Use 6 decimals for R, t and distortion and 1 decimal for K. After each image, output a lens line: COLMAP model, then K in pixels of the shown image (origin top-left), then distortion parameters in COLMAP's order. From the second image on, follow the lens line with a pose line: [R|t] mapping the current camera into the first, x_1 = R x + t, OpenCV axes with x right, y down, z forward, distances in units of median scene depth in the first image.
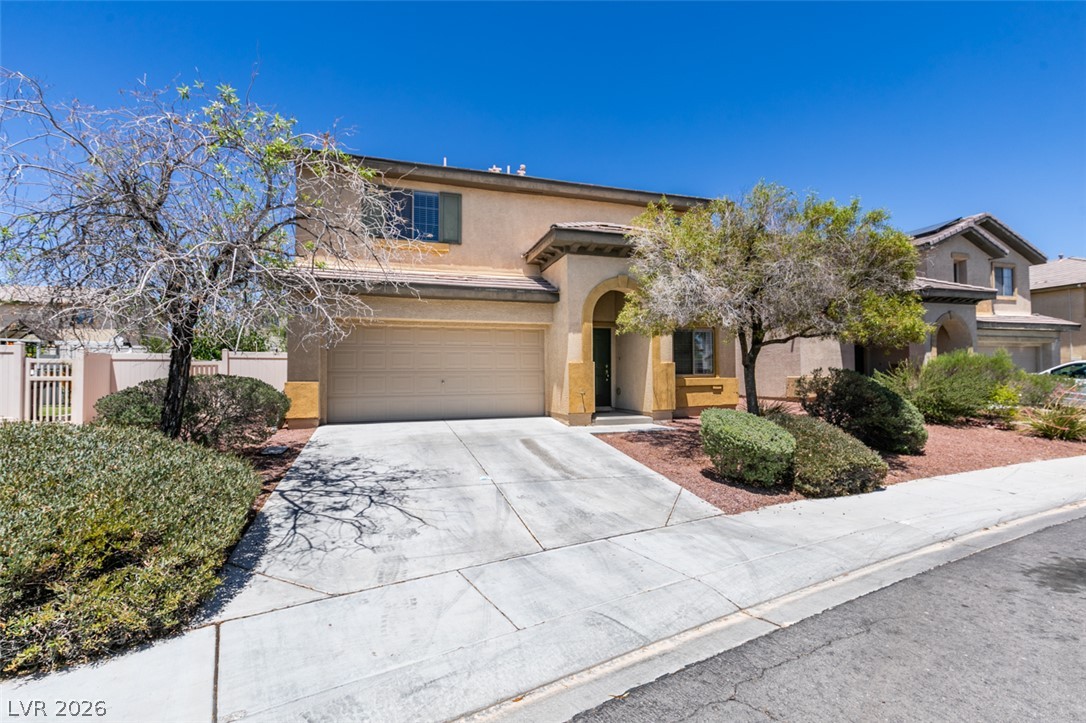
lens RADIAL K [[544.0, 0, 538.5], [0, 544.0, 361.3], [0, 0, 1]] dist [-0.000520, 0.001791]
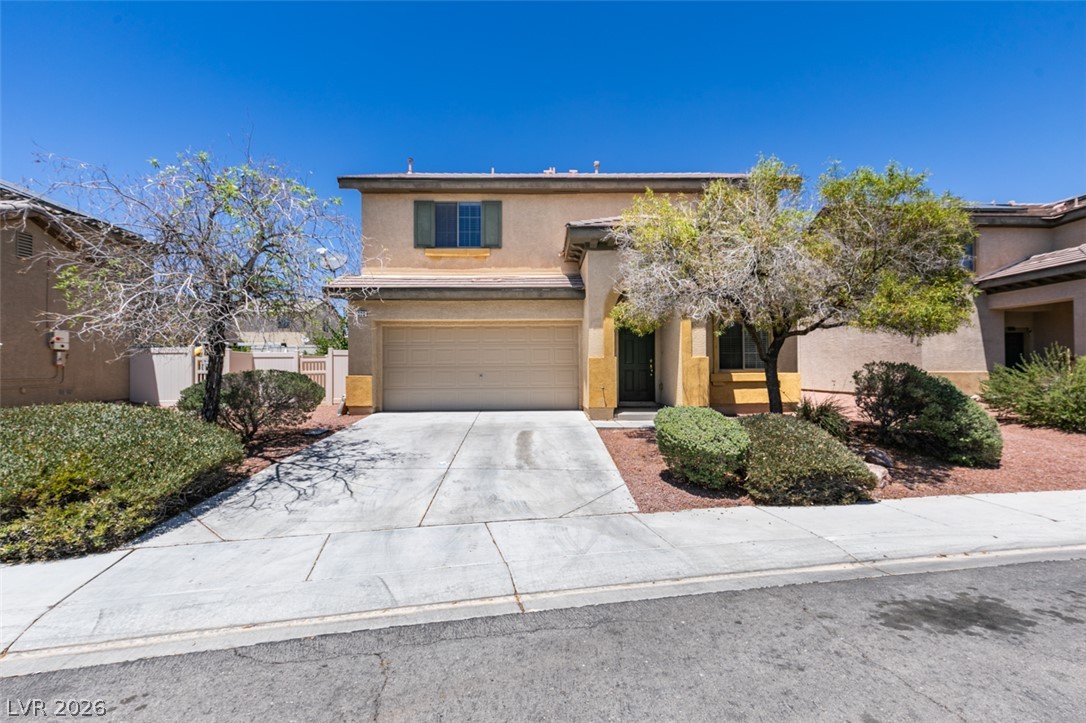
lens RADIAL K [[544.0, 0, 538.5], [0, 544.0, 361.3], [0, 0, 1]] dist [-0.000520, 0.001791]
pose [[0.944161, -0.004619, -0.329451, 0.323647], [0.008349, 0.999916, 0.009907, -0.001915], [0.329378, -0.012104, 0.944121, 0.010346]]
